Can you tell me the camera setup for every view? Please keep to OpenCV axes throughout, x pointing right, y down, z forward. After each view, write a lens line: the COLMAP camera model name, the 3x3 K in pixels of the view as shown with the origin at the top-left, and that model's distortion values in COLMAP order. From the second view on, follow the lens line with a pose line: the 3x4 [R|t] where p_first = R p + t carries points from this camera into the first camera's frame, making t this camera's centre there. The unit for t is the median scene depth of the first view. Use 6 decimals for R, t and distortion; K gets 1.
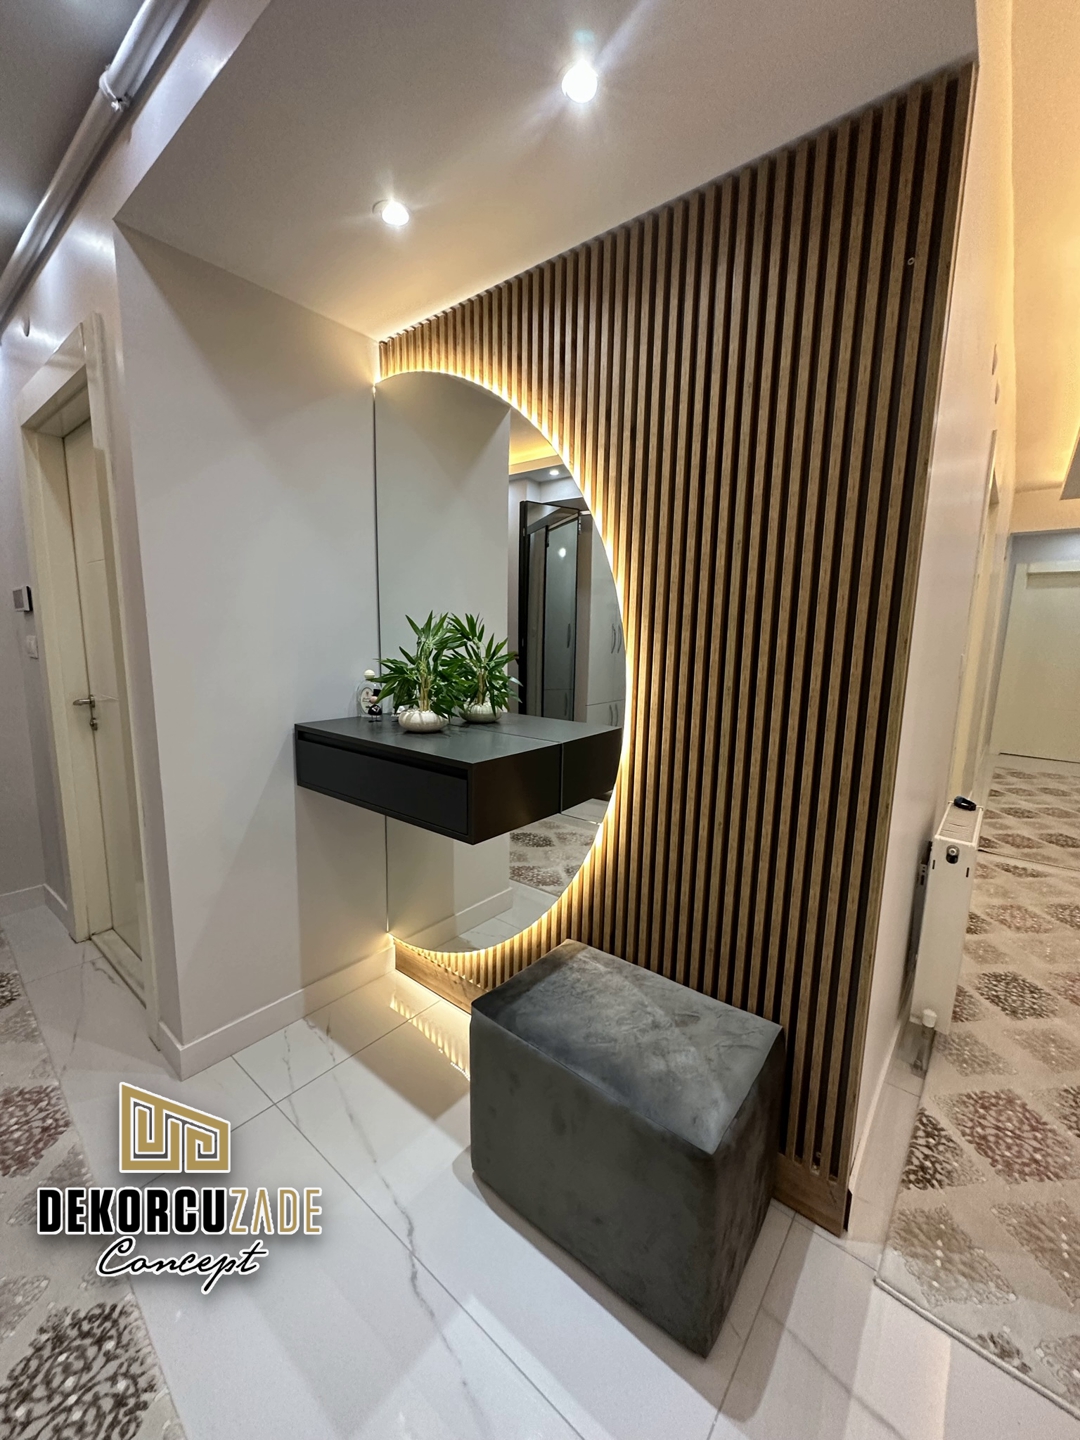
lens RADIAL K [[569.9, 0, 544.0], [0, 569.9, 717.0], [0, 0, 1]] dist [-0.003124, 0.000897]
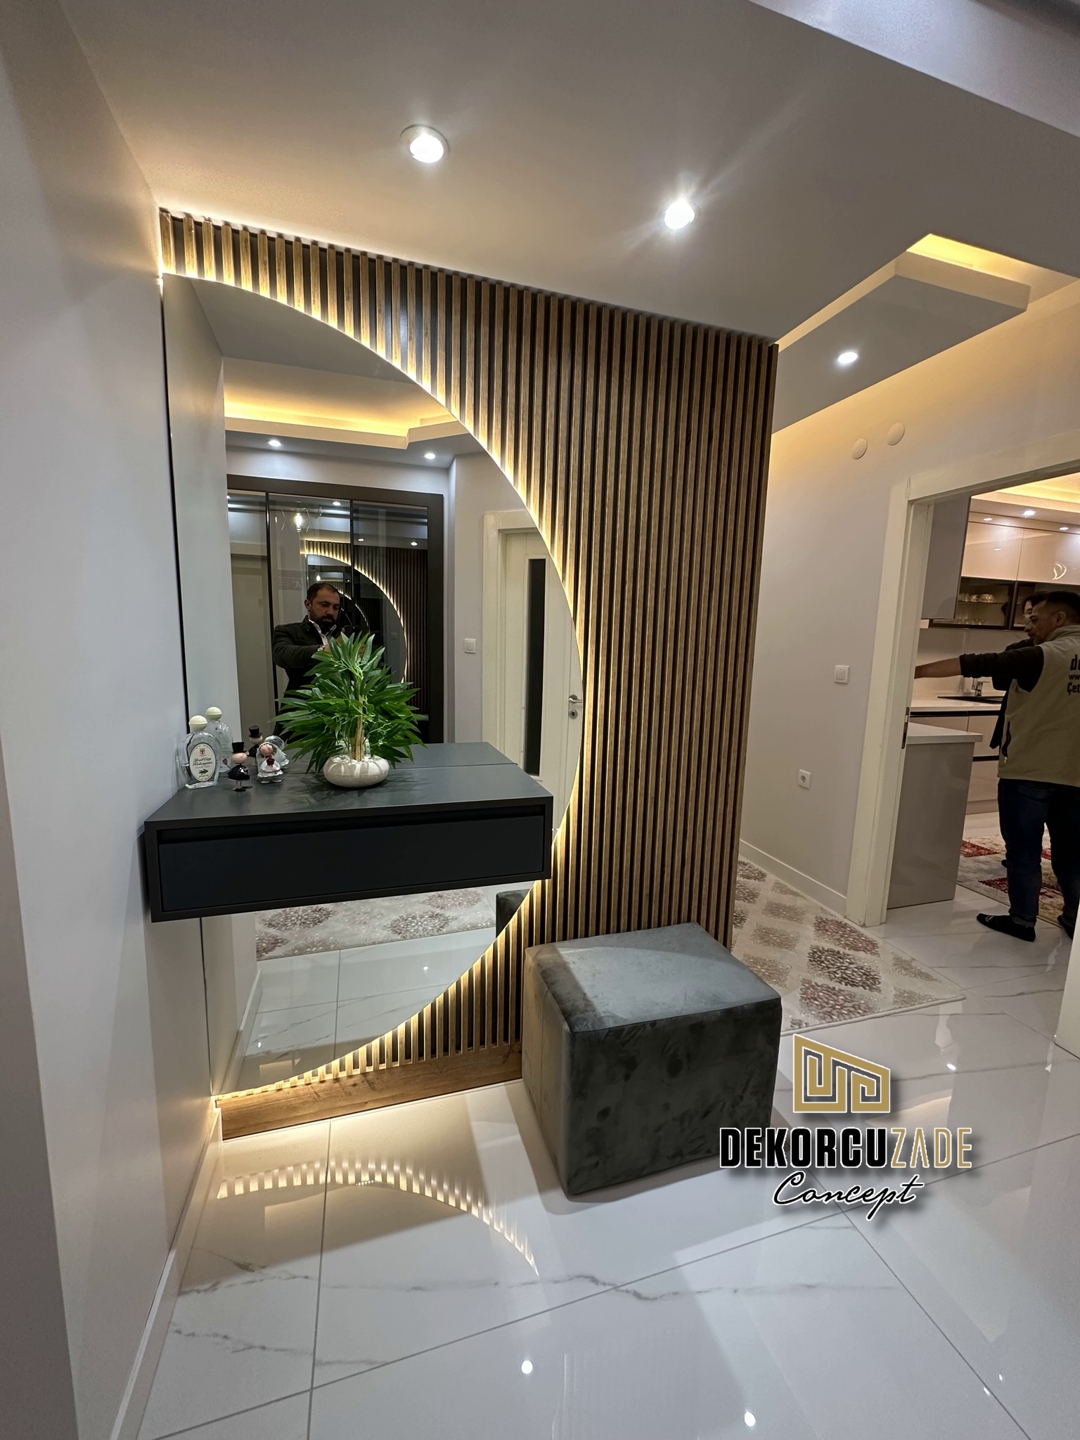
lens RADIAL K [[569.9, 0, 535.9], [0, 569.9, 716.4], [0, 0, 1]] dist [-0.003124, 0.000897]
pose [[0.566534, -0.119479, 0.815330, -0.861264], [0.108596, 0.991629, 0.069855, -0.118598], [-0.816851, 0.048966, 0.574767, 0.419704]]
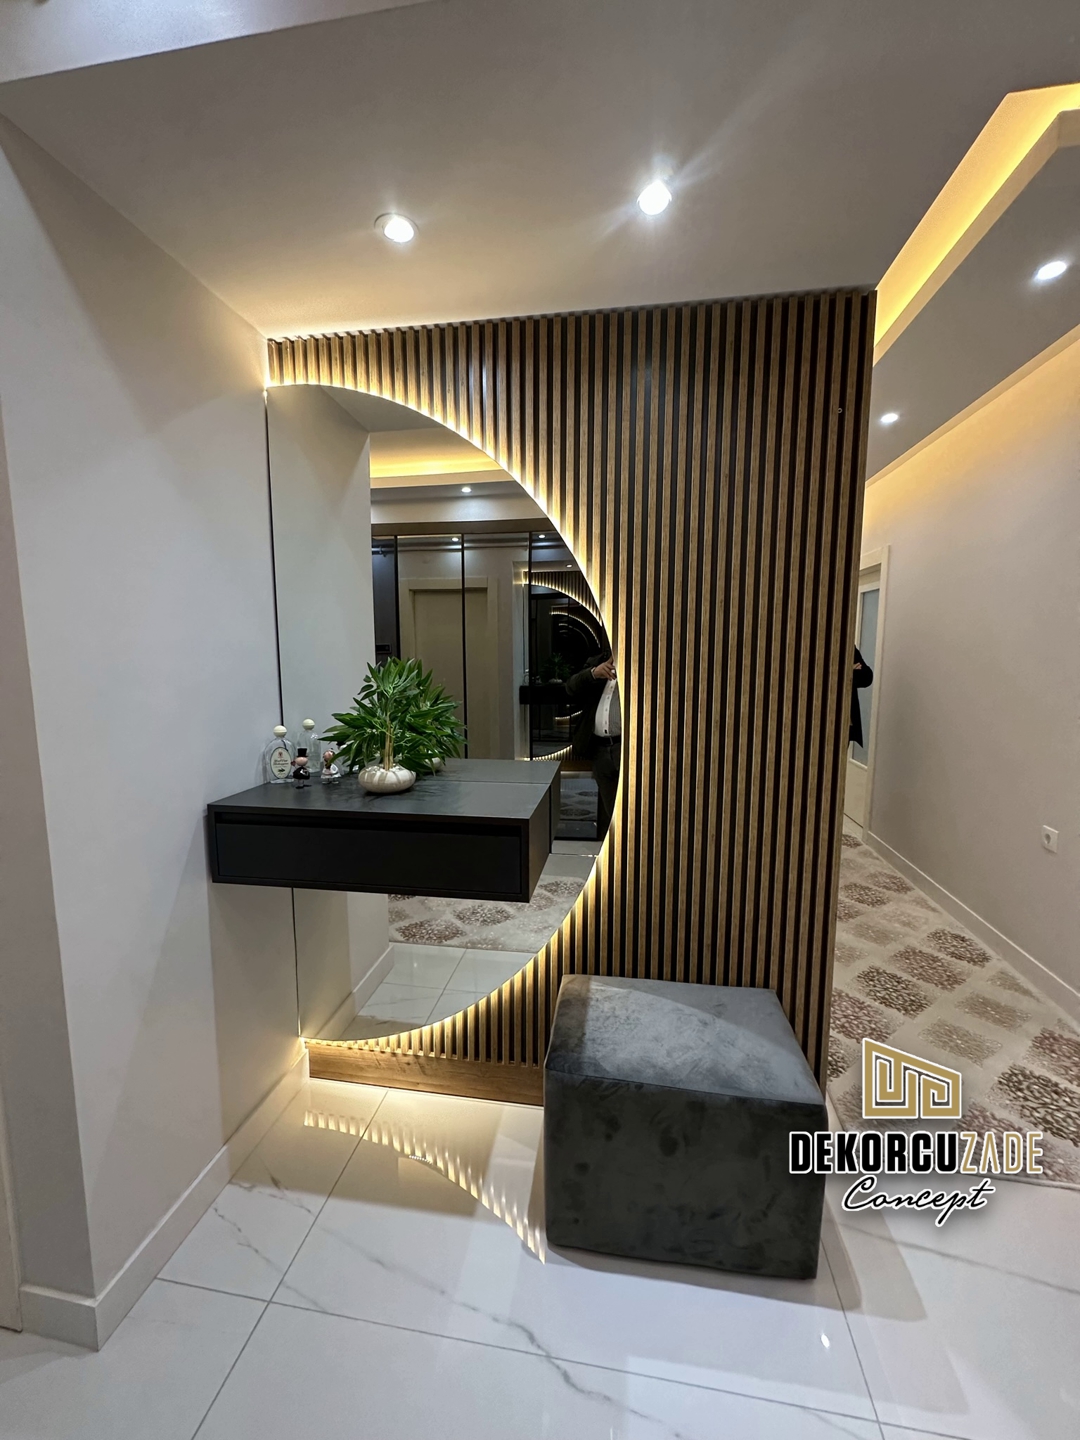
lens RADIAL K [[569.9, 0, 540.0], [0, 569.9, 715.0], [0, 0, 1]] dist [-0.003124, 0.000897]
pose [[0.868127, -0.075329, 0.490592, -0.530606], [0.089703, 0.995952, -0.005808, -0.082183], [-0.488169, 0.049050, 0.871370, 0.125807]]
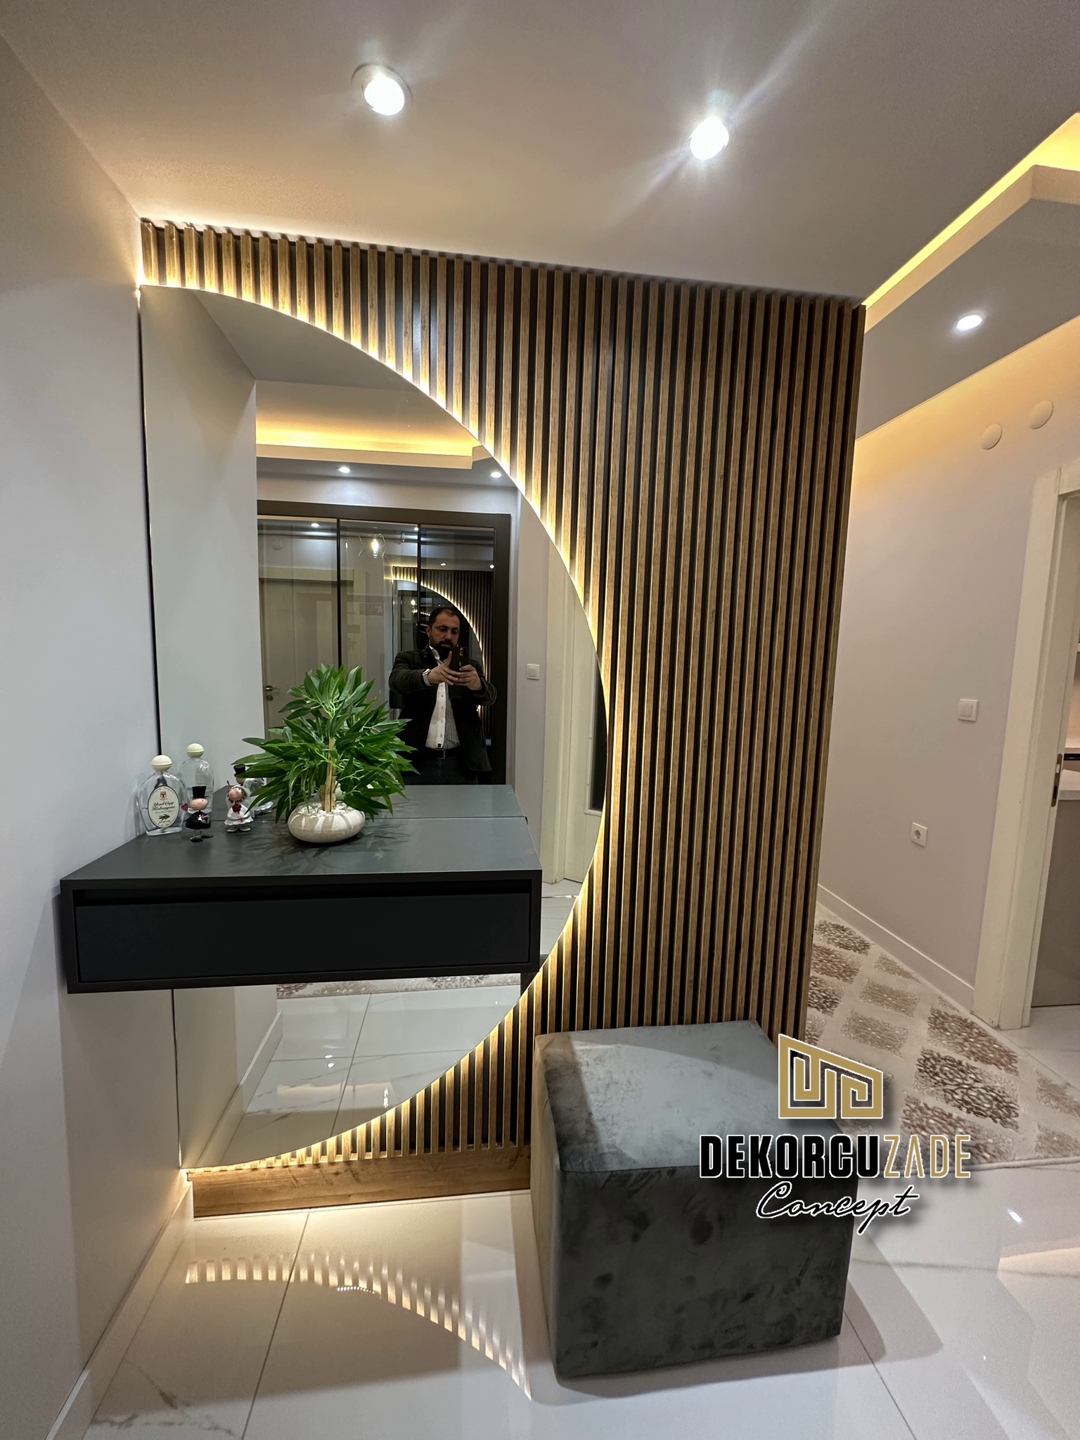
lens RADIAL K [[569.9, 0, 538.2], [0, 569.9, 716.2], [0, 0, 1]] dist [-0.003124, 0.000897]
pose [[0.701644, -0.078039, 0.708242, -0.622869], [0.093150, 0.995500, 0.017408, -0.134993], [-0.706413, 0.053759, 0.705755, 0.404004]]
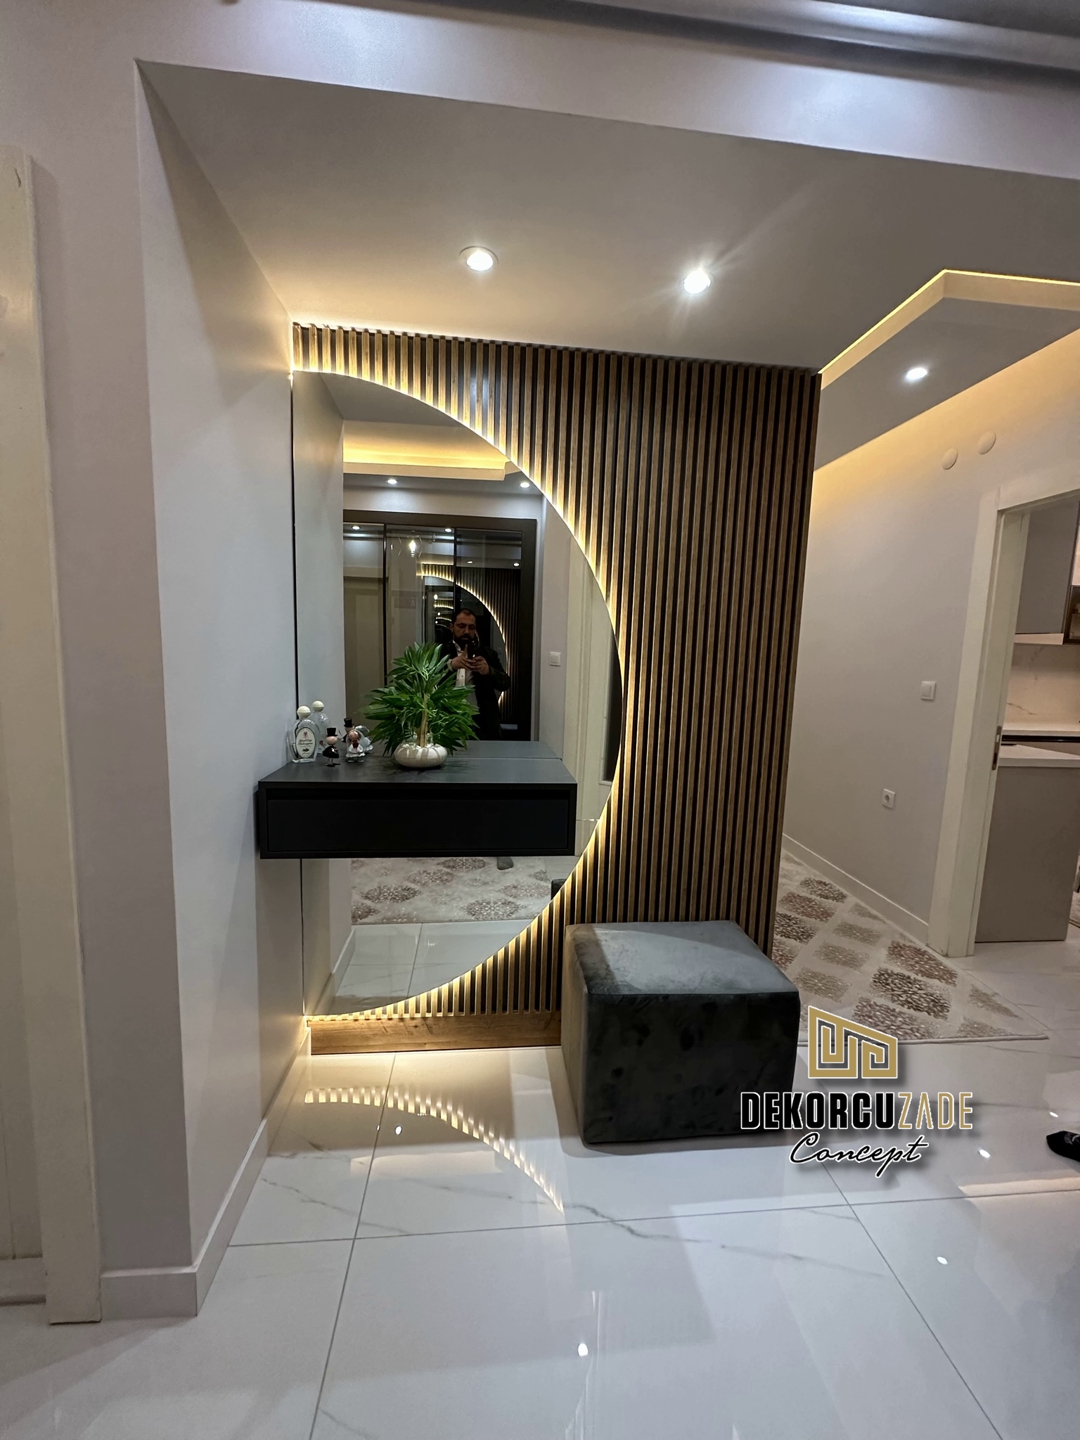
lens RADIAL K [[569.9, 0, 538.0], [0, 569.9, 715.9], [0, 0, 1]] dist [-0.003124, 0.000897]
pose [[0.716082, -0.077575, 0.693692, -0.892645], [0.085466, 0.996072, 0.023166, -0.080519], [-0.692764, 0.042698, 0.719899, 0.211452]]
